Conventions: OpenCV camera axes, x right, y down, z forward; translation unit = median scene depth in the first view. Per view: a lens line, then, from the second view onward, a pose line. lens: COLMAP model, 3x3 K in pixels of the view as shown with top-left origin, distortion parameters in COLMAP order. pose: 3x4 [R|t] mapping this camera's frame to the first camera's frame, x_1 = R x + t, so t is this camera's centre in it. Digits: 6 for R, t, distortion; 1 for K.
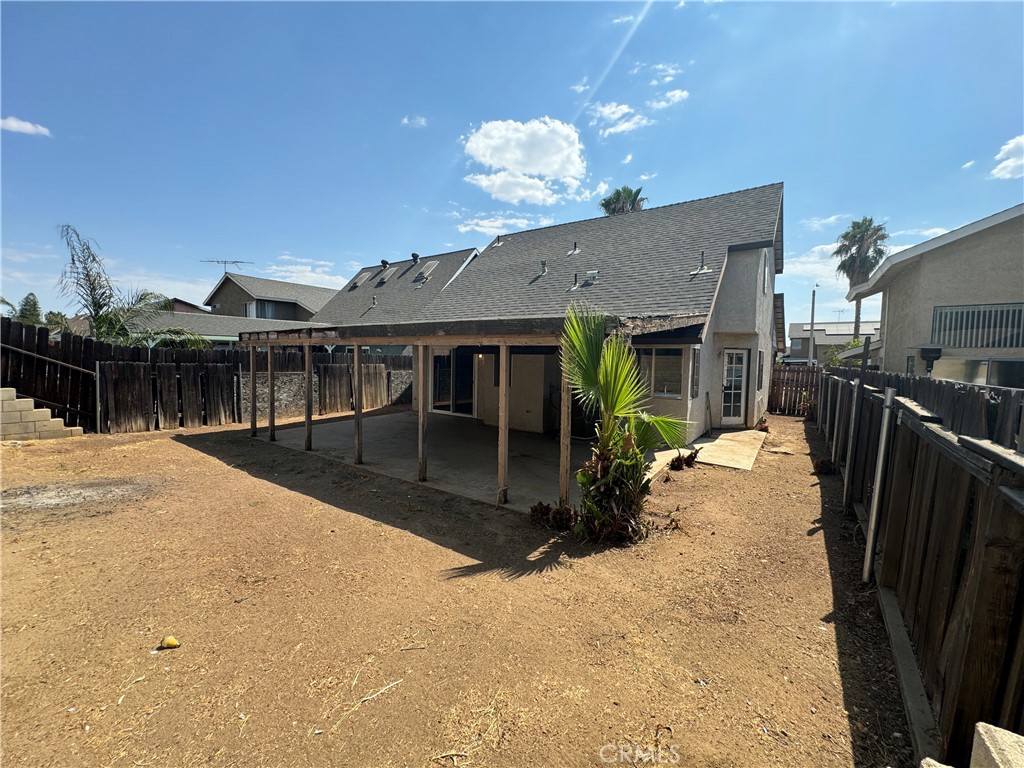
lens RADIAL K [[409.9, 0, 509.7], [0, 409.9, 389.9], [0, 0, 1]] dist [-0.003306, 0.000931]
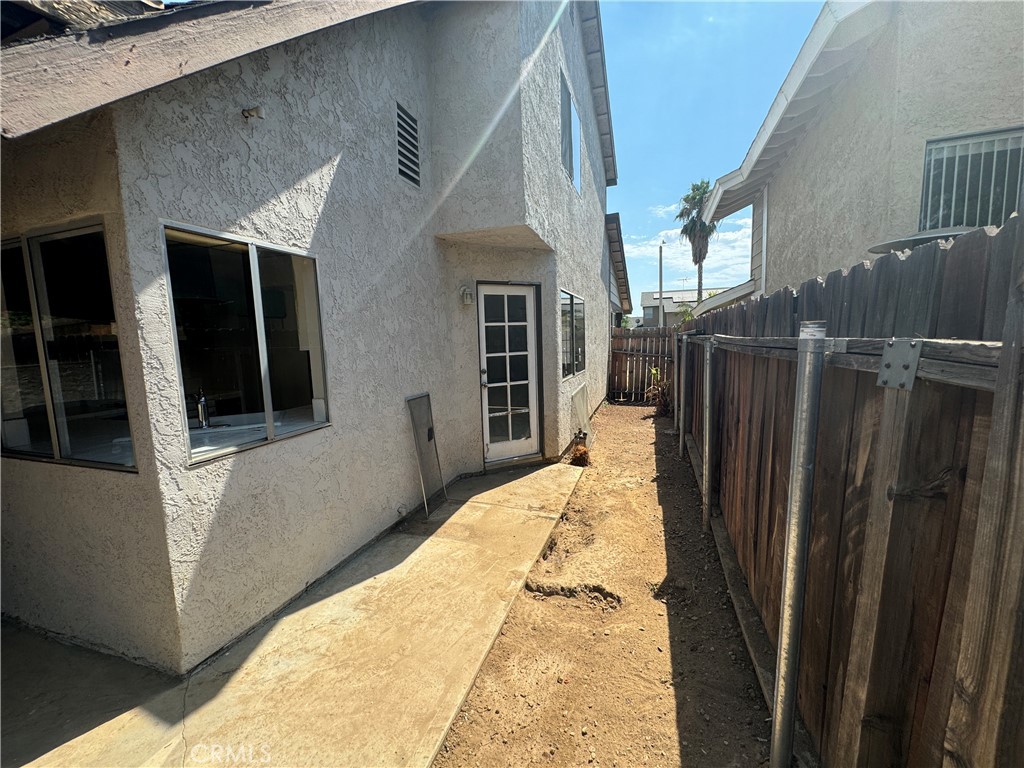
lens RADIAL K [[409.9, 0, 511.4], [0, 409.9, 384.4], [0, 0, 1]] dist [-0.003306, 0.000931]
pose [[0.959263, -0.068149, 0.274171, 0.299647], [0.058164, 0.997319, 0.044395, -0.010102], [-0.276461, -0.026640, 0.960656, 0.405315]]
